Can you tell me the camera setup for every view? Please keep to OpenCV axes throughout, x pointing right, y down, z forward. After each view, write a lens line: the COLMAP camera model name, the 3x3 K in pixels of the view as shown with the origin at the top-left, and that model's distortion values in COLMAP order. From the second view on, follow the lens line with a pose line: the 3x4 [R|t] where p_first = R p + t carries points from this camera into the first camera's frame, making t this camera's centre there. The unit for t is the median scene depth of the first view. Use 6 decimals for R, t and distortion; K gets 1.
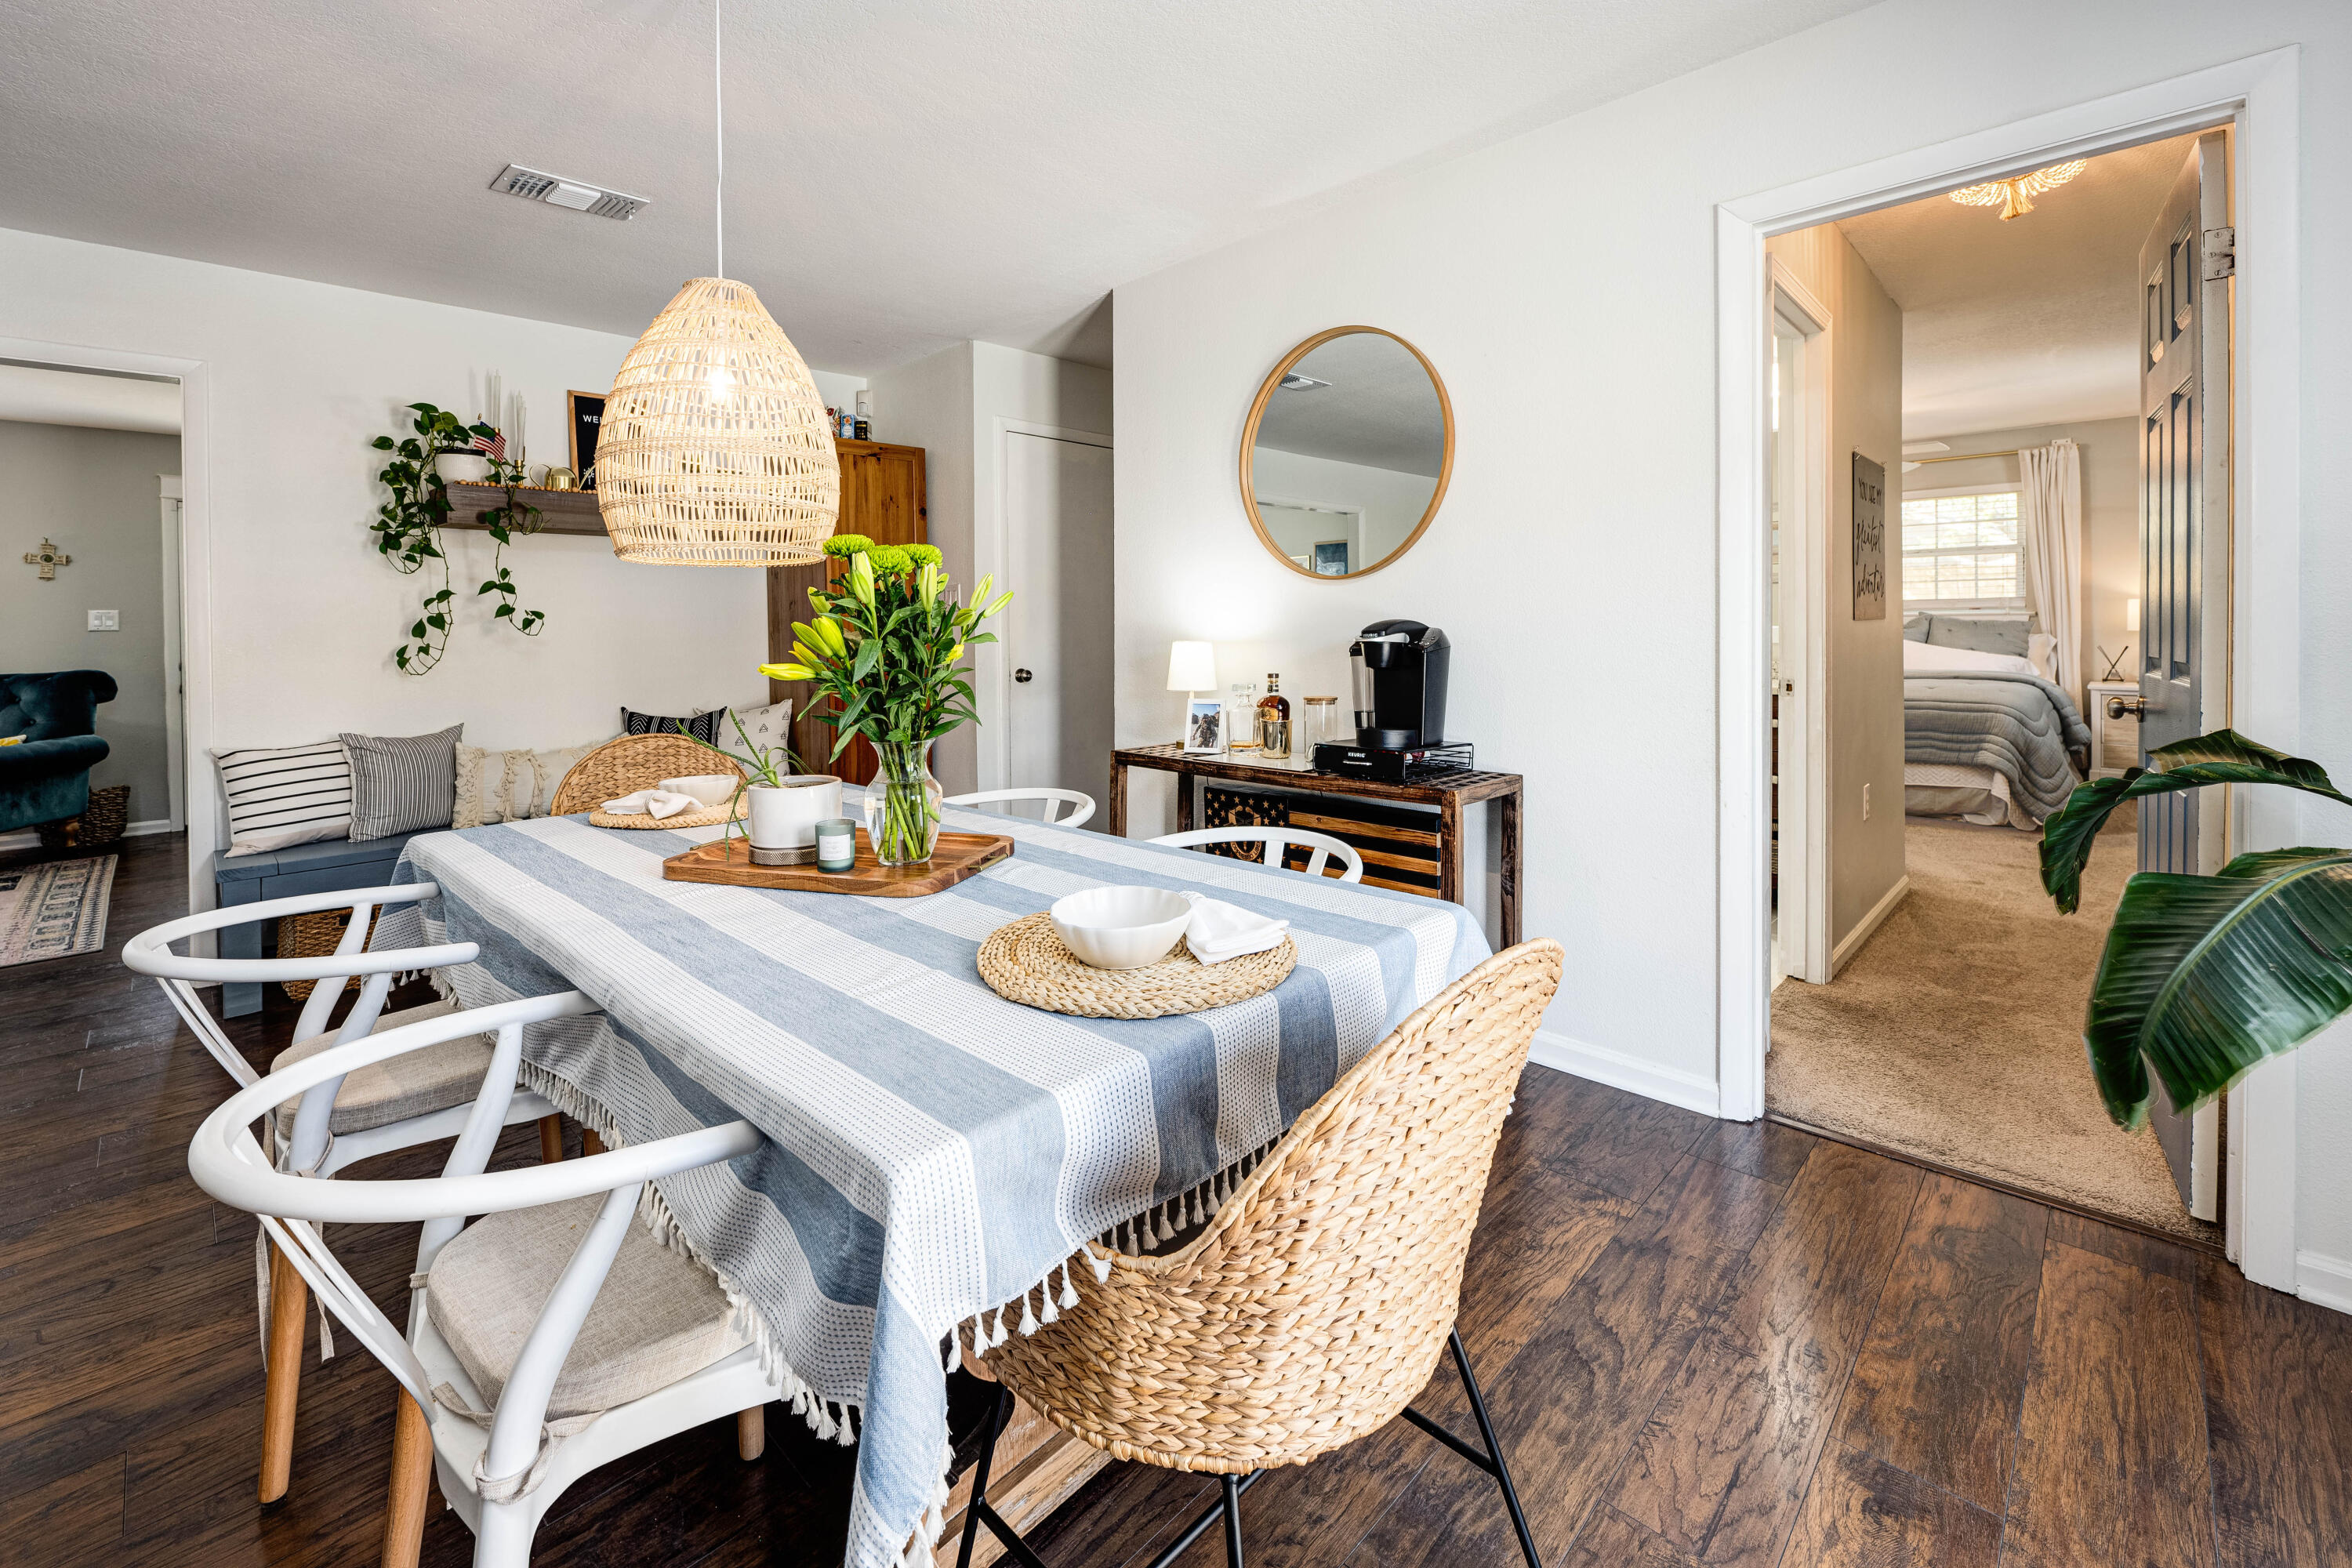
lens RADIAL K [[934.8, 0, 1189.9], [0, 934.8, 623.8], [0, 0, 1]] dist [-0.008908, 0.001124]
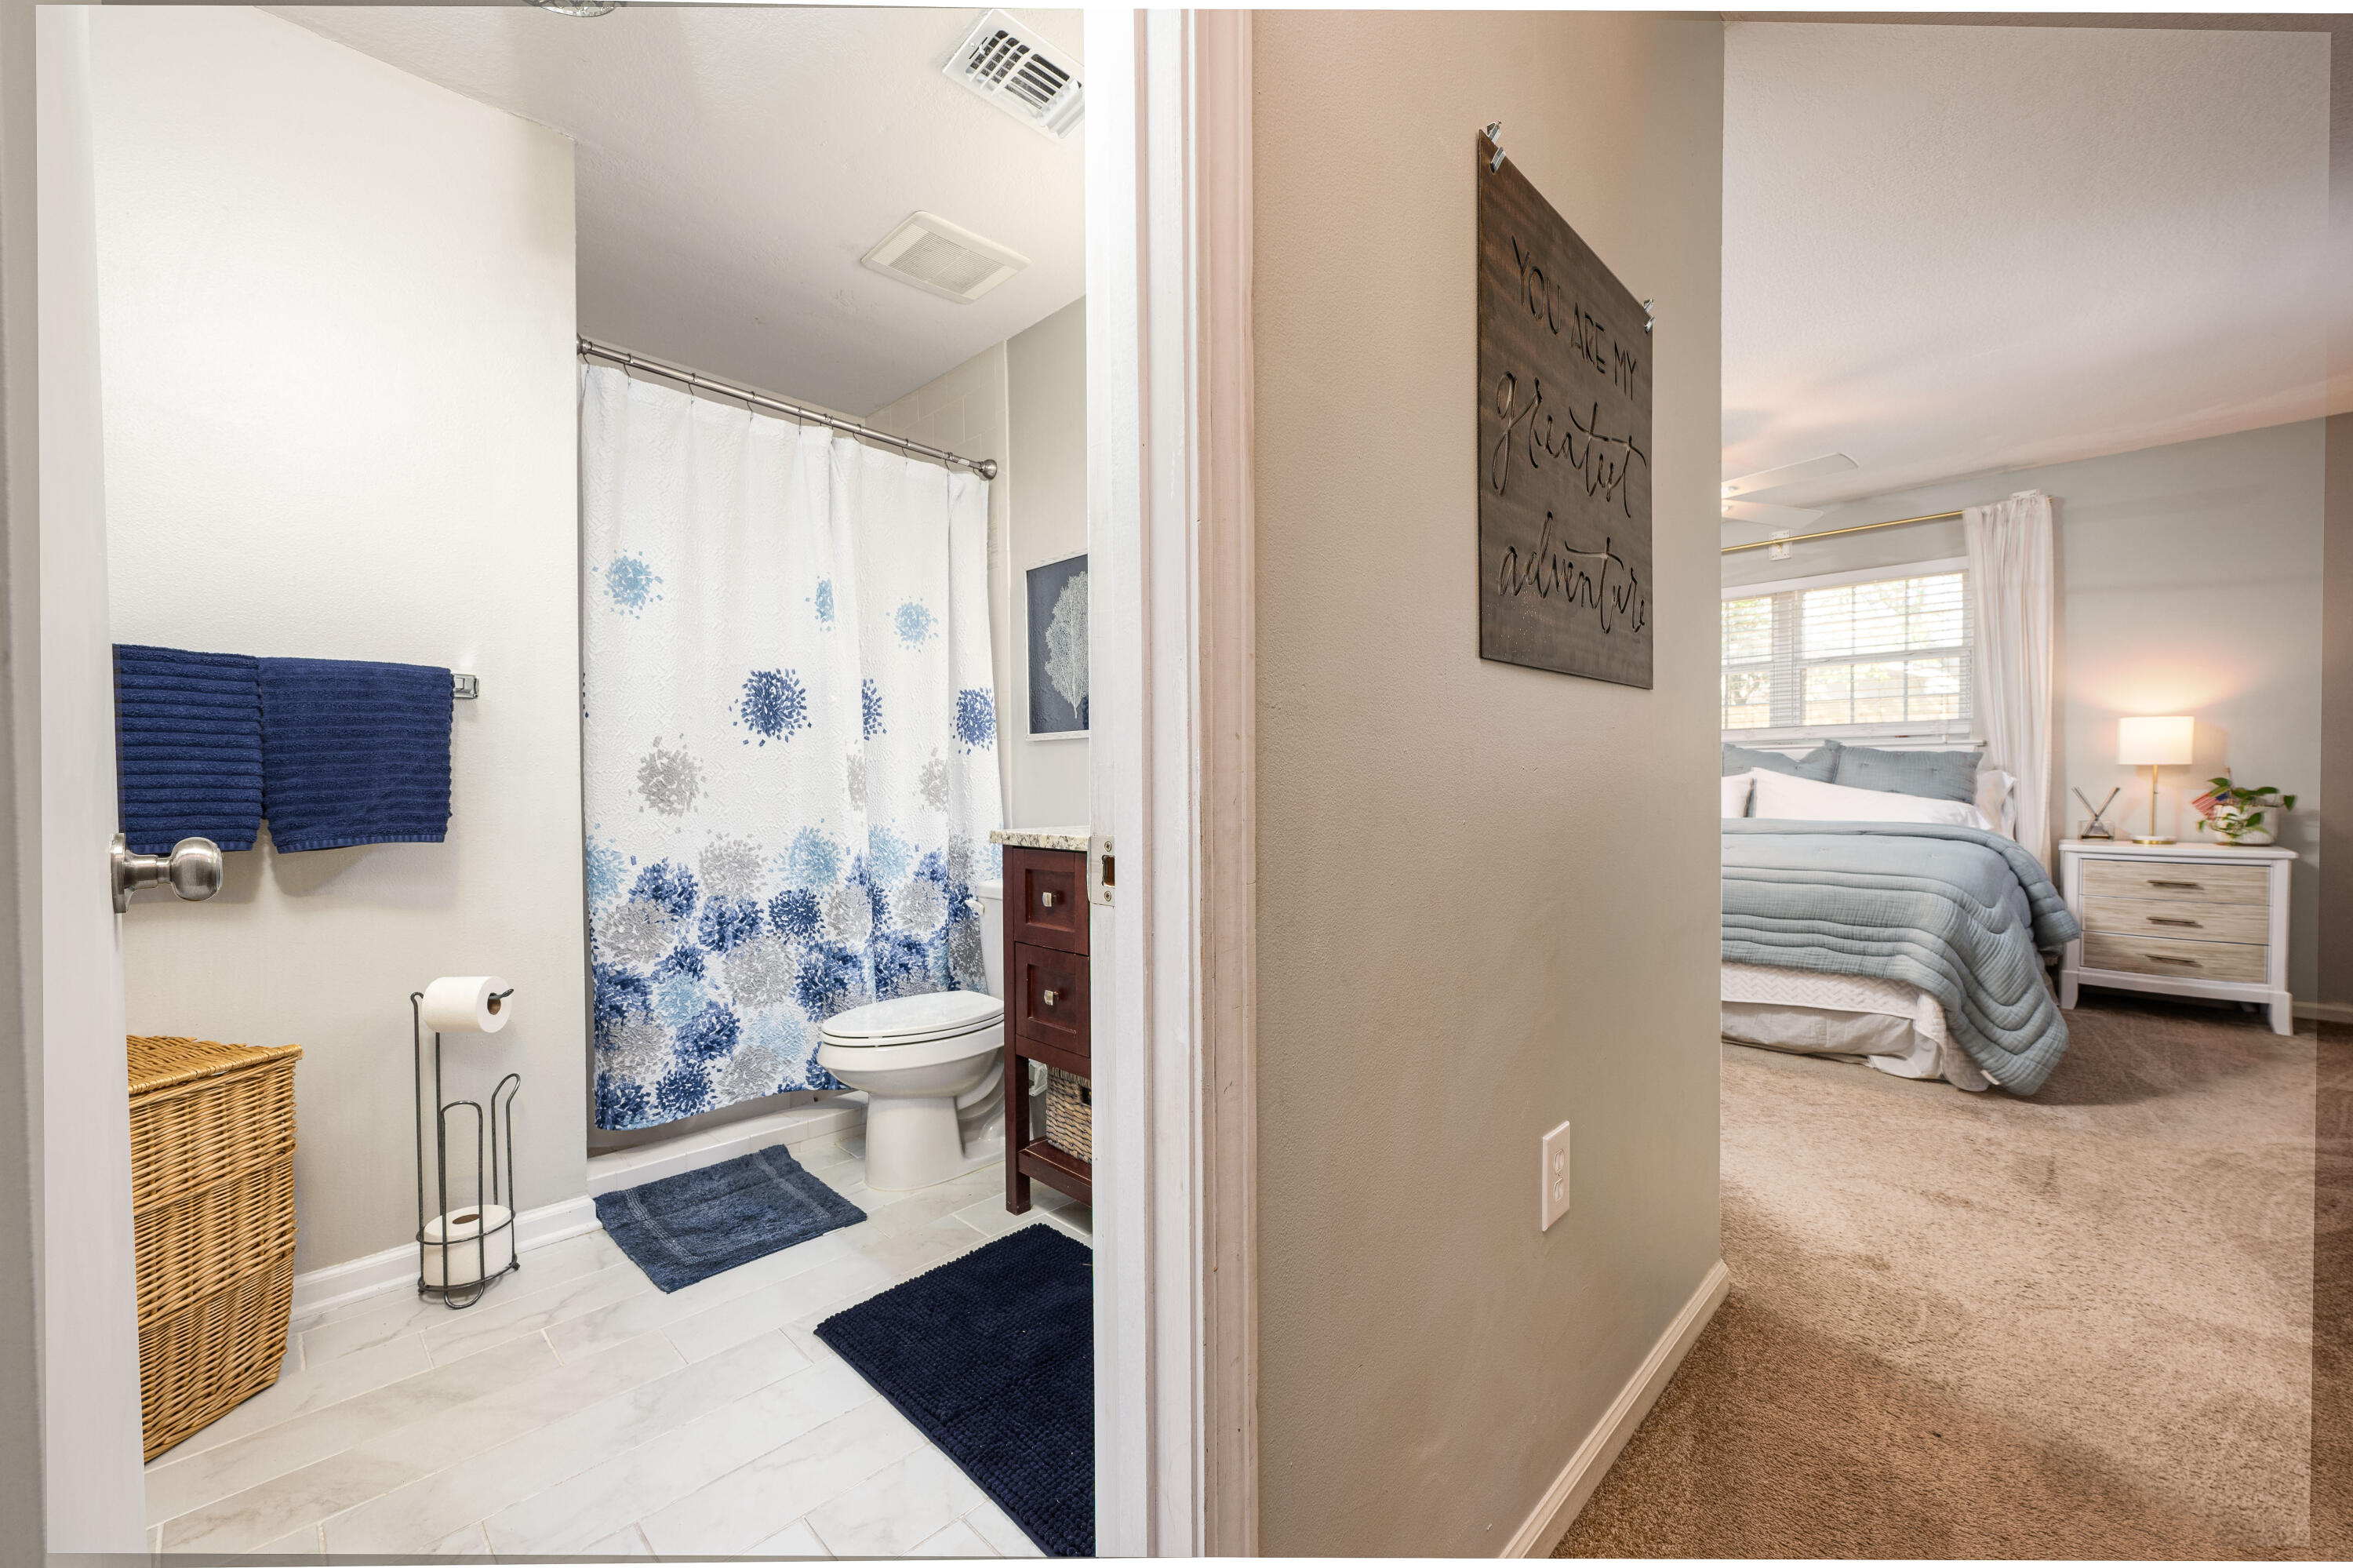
lens RADIAL K [[935.2, 0, 1180.4], [0, 935.2, 782.4], [0, 0, 1]] dist [-0.008908, 0.001124]
pose [[0.999585, 0.004016, 0.028528, 0.304760], [-0.004189, 0.999973, 0.006011, 0.019302], [-0.028503, -0.006128, 0.999575, 0.340094]]
